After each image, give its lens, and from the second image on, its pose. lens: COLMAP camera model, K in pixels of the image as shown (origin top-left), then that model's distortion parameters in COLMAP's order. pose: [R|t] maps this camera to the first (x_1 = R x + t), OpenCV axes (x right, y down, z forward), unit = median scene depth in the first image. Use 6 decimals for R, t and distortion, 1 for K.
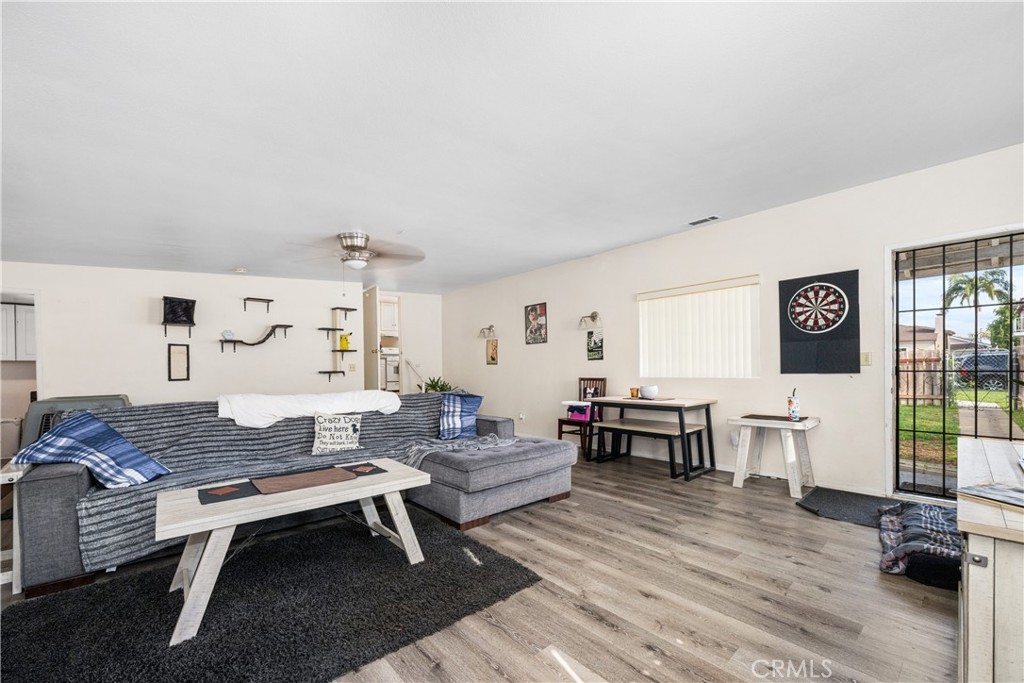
lens RADIAL K [[416.0, 0, 513.4], [0, 416.0, 369.0], [0, 0, 1]] dist [-0.004171, -0.000092]
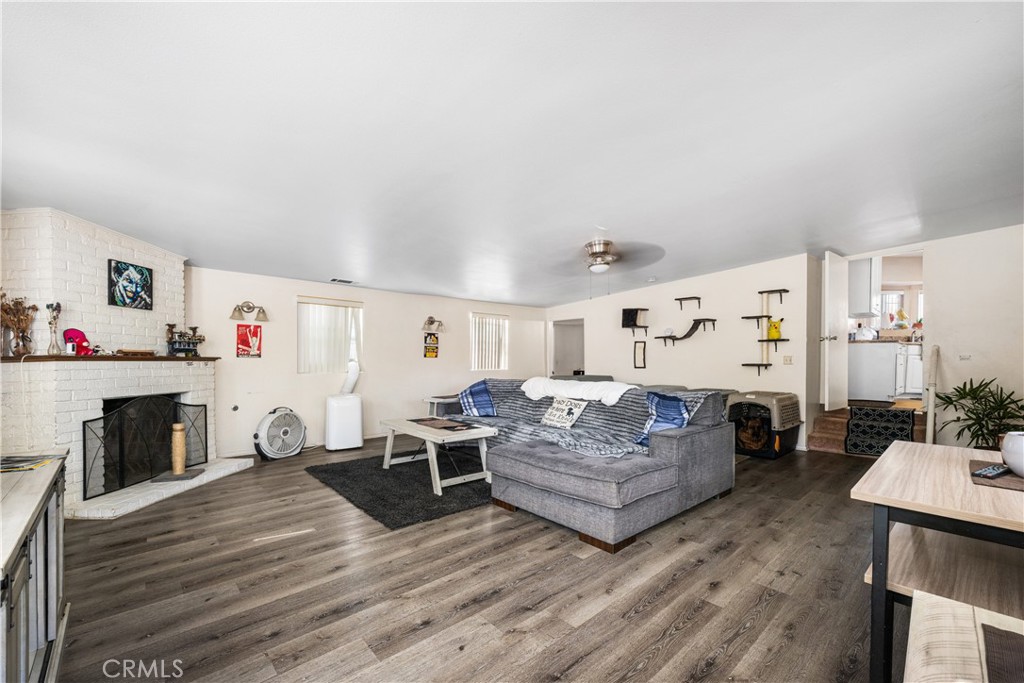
lens RADIAL K [[416.0, 0, 513.4], [0, 416.0, 369.0], [0, 0, 1]] dist [-0.004171, -0.000092]
pose [[0.010538, 0.035305, -0.999321, 0.799497], [-0.006114, 0.999360, 0.035242, -0.021385], [0.999926, 0.005738, 0.010748, 0.812750]]
